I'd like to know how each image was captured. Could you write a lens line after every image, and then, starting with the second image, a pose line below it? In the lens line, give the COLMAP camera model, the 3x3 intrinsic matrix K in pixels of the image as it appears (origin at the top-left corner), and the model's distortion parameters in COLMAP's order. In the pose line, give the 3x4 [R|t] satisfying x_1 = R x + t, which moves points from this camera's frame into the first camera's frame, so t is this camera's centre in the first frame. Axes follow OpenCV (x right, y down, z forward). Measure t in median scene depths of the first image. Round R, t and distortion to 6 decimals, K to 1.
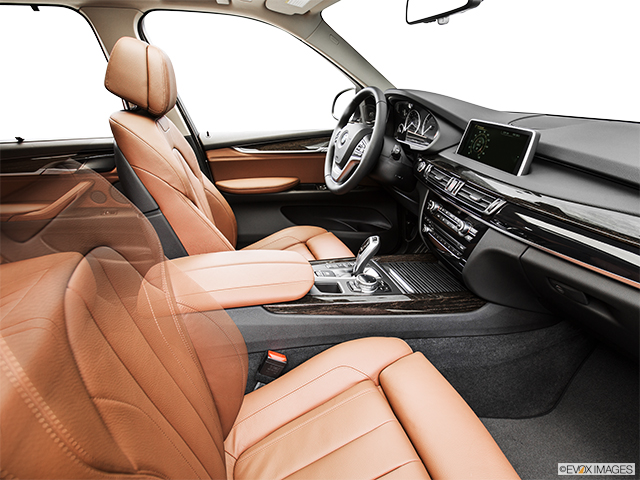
lens RADIAL K [[361.6, 0, 324.5], [0, 361.6, 237.2], [0, 0, 1]] dist [-0.015814, 0.008402]
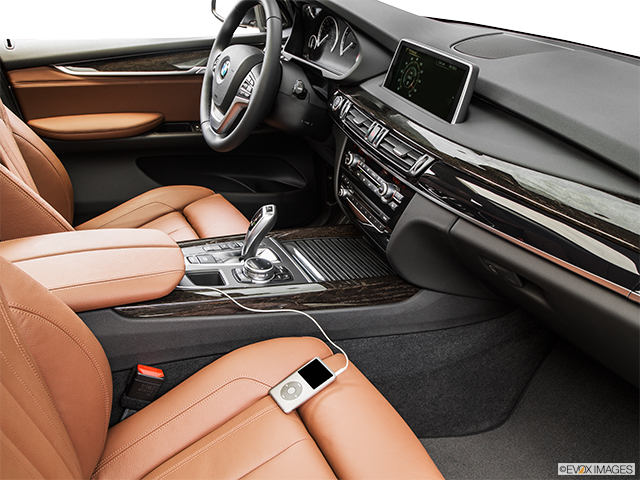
lens RADIAL K [[581.2, 0, 316.2], [0, 581.2, 241.4], [0, 0, 1]] dist [-0.005684, 0.000000]
pose [[0.986474, -0.031240, 0.160914, 0.038670], [0.017452, 0.996108, 0.086401, -0.026633], [-0.162986, -0.082424, 0.983179, -0.147925]]
